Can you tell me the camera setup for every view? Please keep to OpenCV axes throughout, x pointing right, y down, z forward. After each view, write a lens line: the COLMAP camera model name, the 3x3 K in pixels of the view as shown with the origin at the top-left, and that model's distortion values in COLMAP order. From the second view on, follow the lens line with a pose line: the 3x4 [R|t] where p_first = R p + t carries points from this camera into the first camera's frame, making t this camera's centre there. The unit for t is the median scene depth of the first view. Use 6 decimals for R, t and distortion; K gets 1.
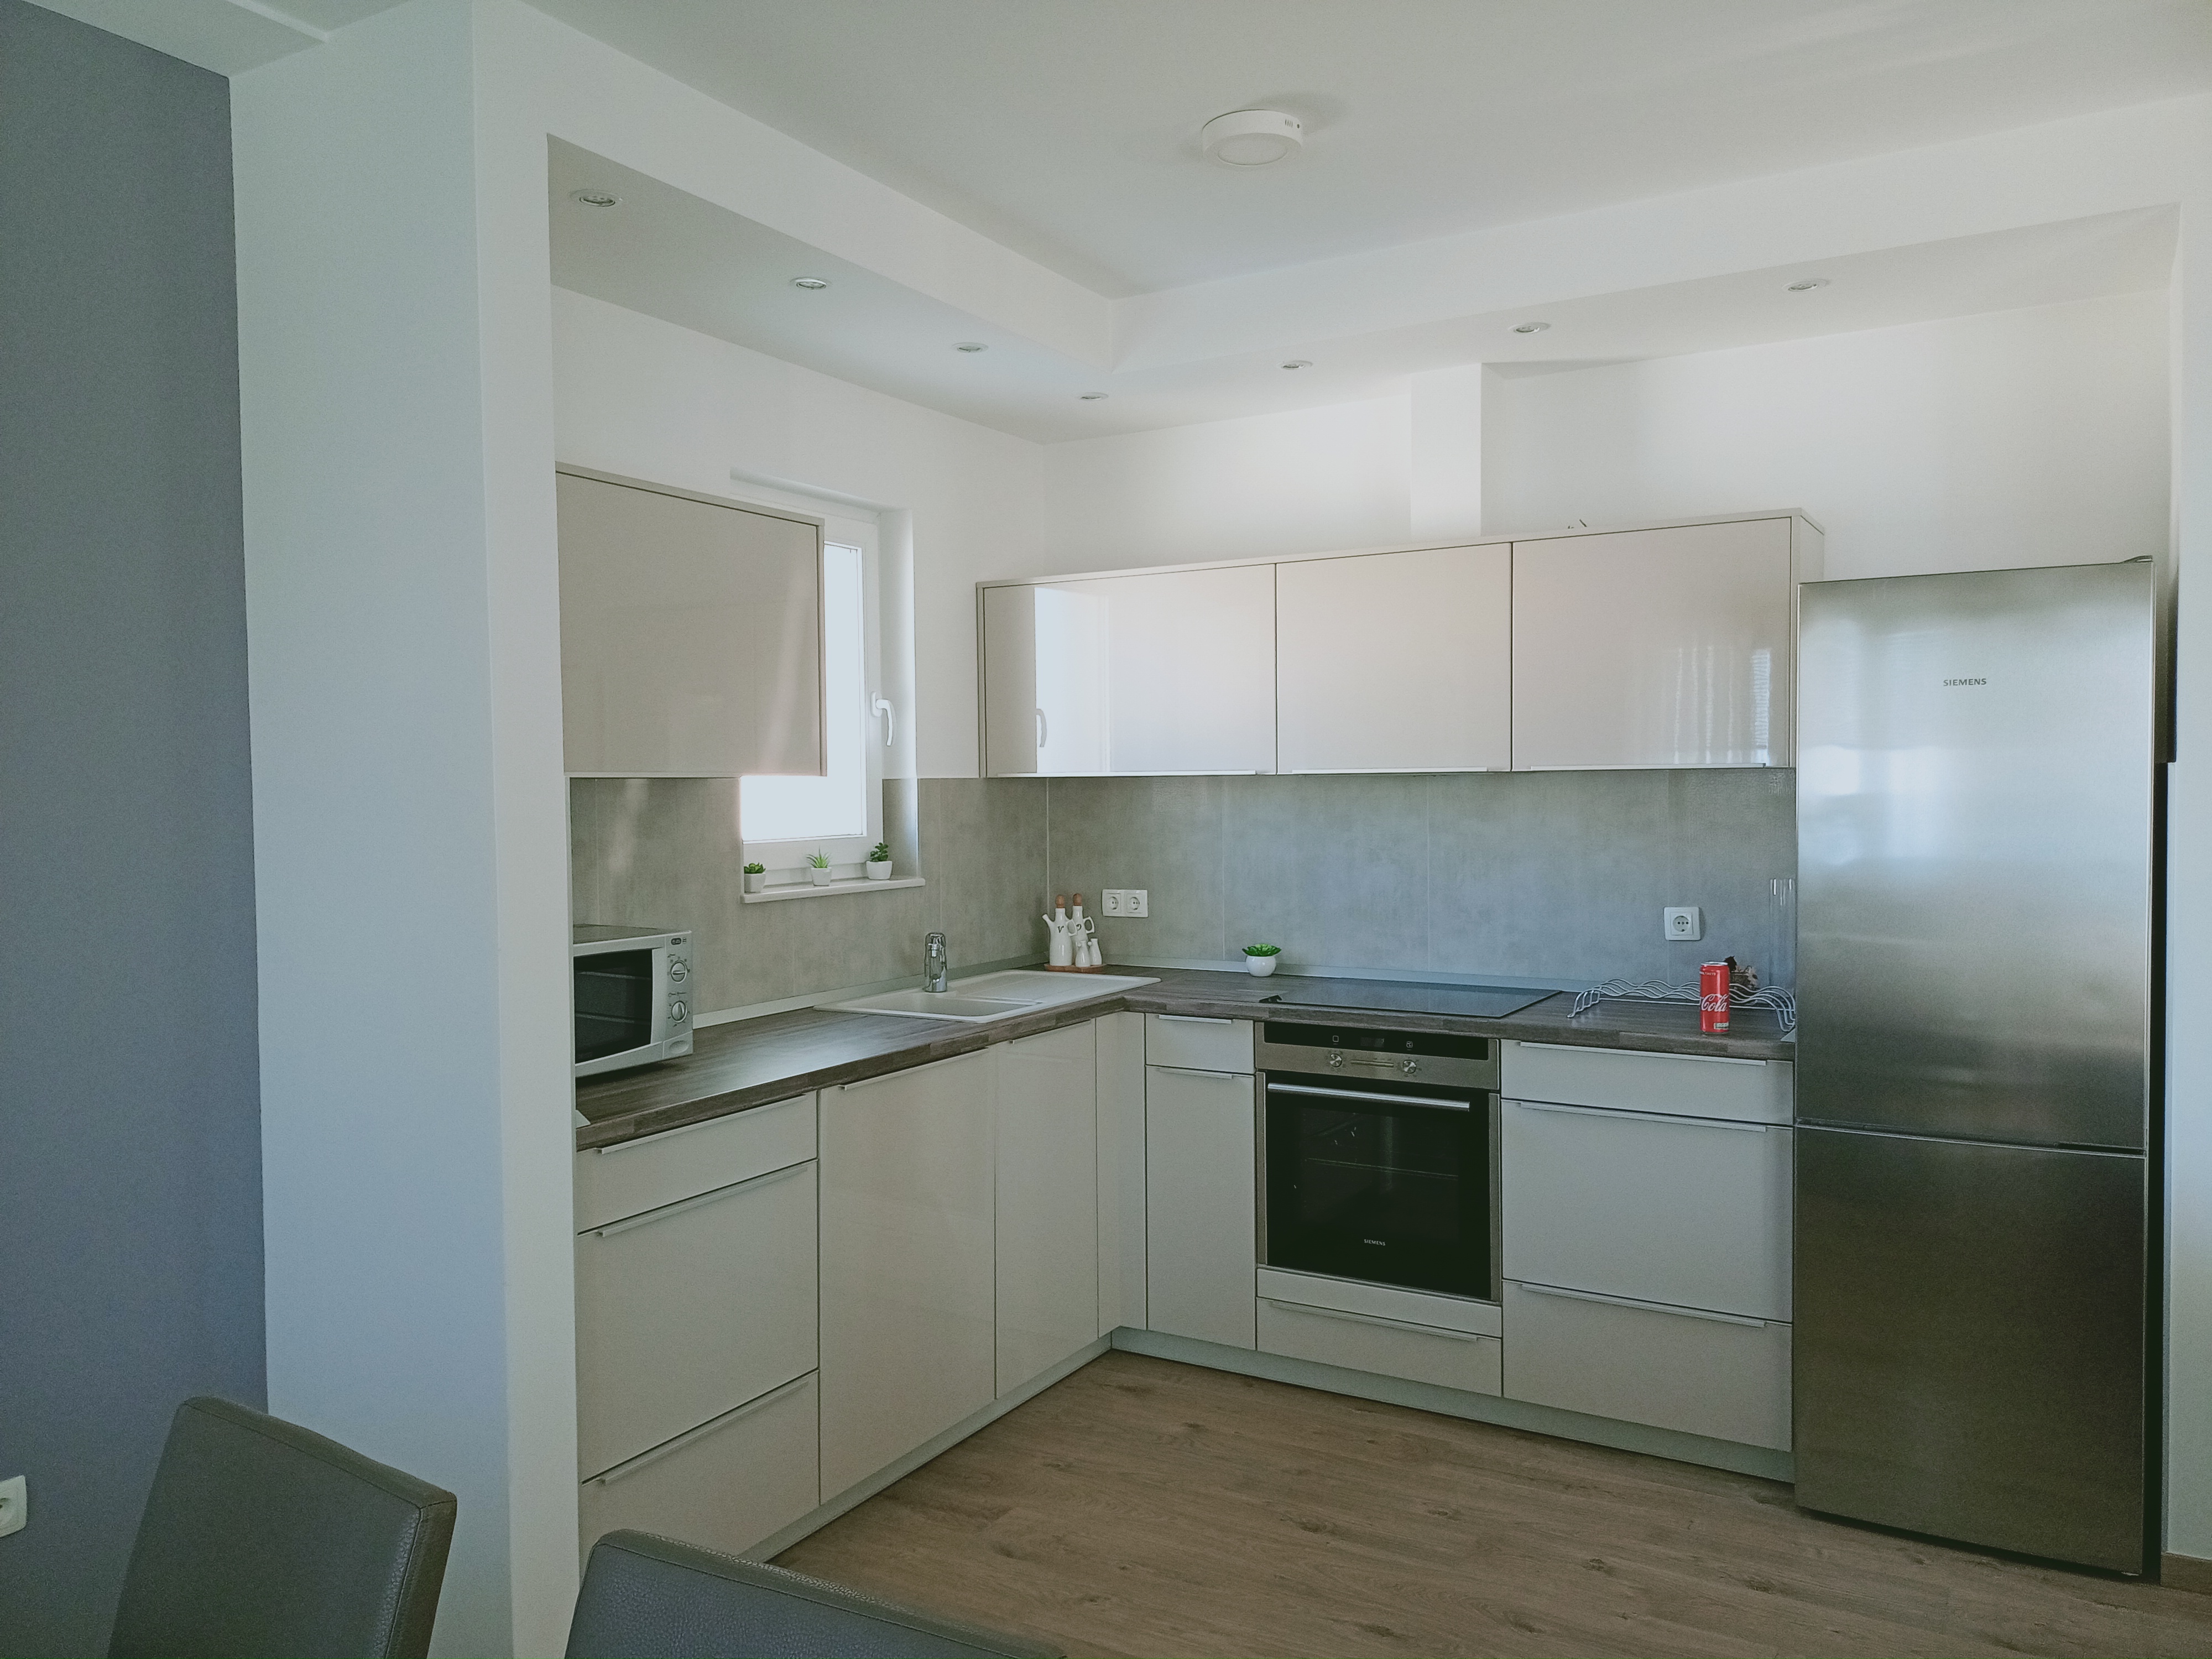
lens RADIAL K [[1606.5, 0, 1106.0], [0, 1606.5, 829.5], [0, 0, 1]] dist [-0.001009, -0.000449]
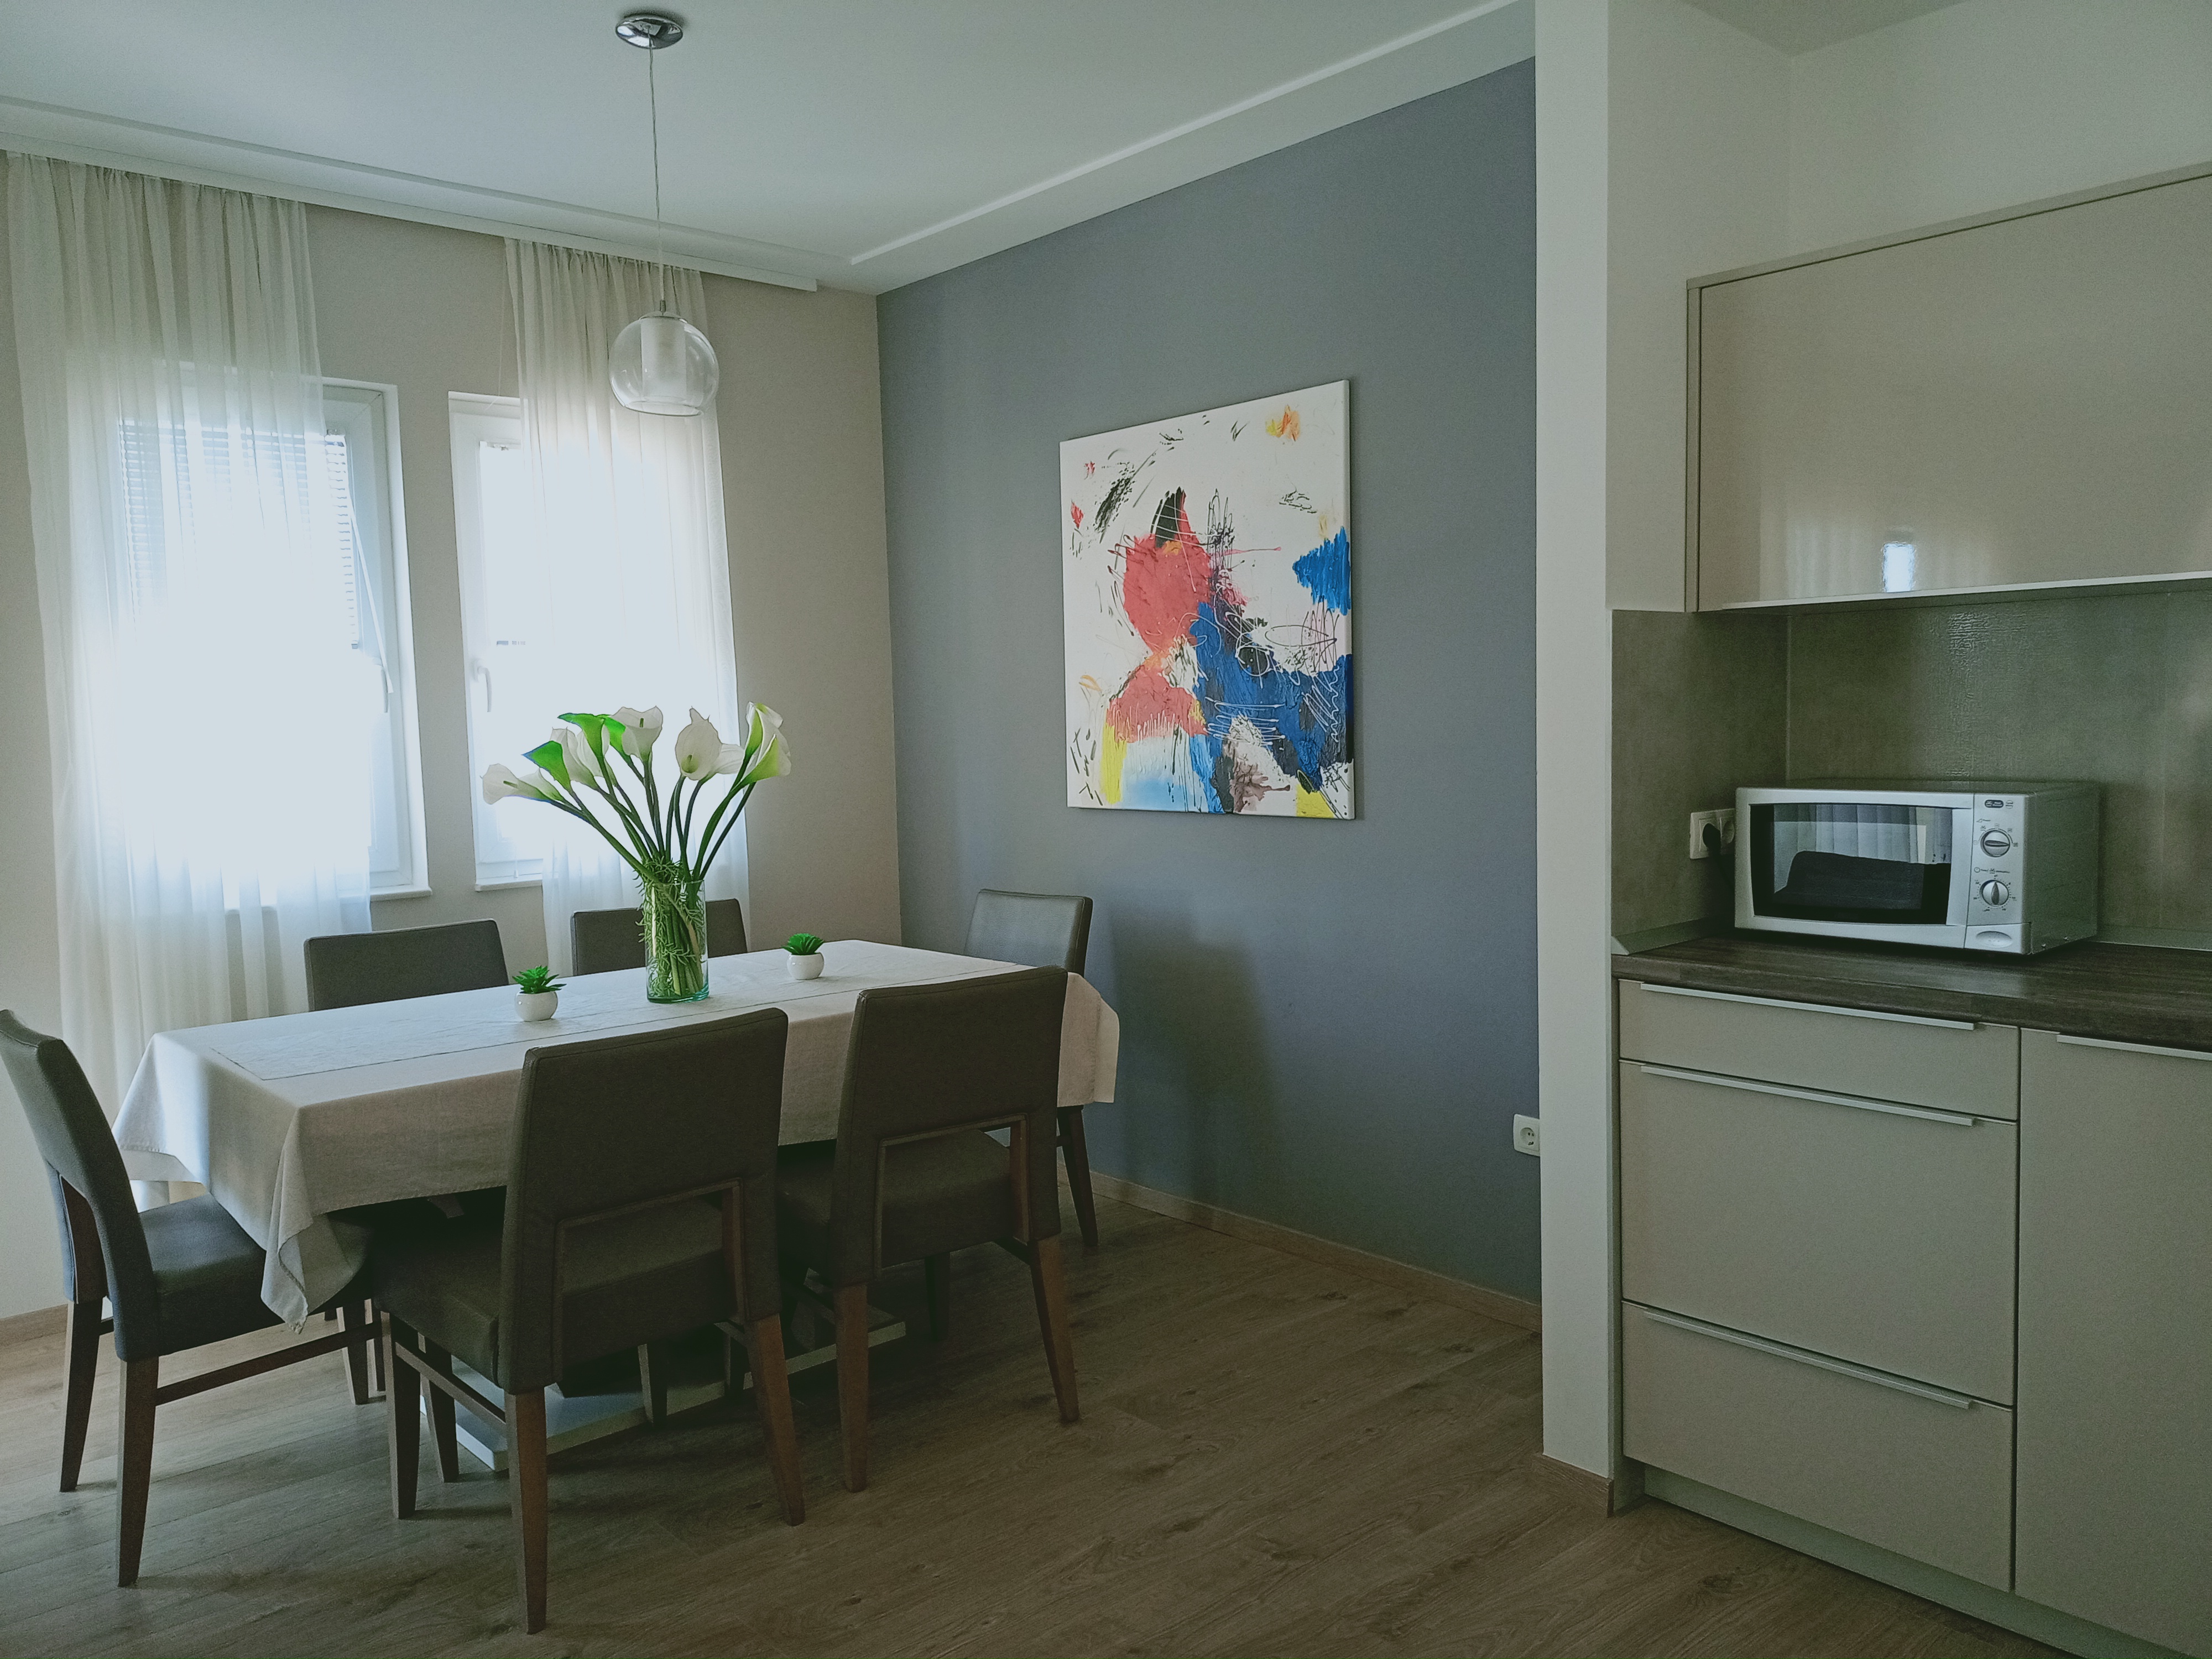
lens RADIAL K [[1606.5, 0, 1106.0], [0, 1606.5, 829.5], [0, 0, 1]] dist [-0.001009, -0.000449]
pose [[-0.289937, 0.089175, -0.952882, 0.767273], [0.023320, 0.996012, 0.086115, -0.000873], [0.956762, 0.002747, -0.290860, 0.951888]]
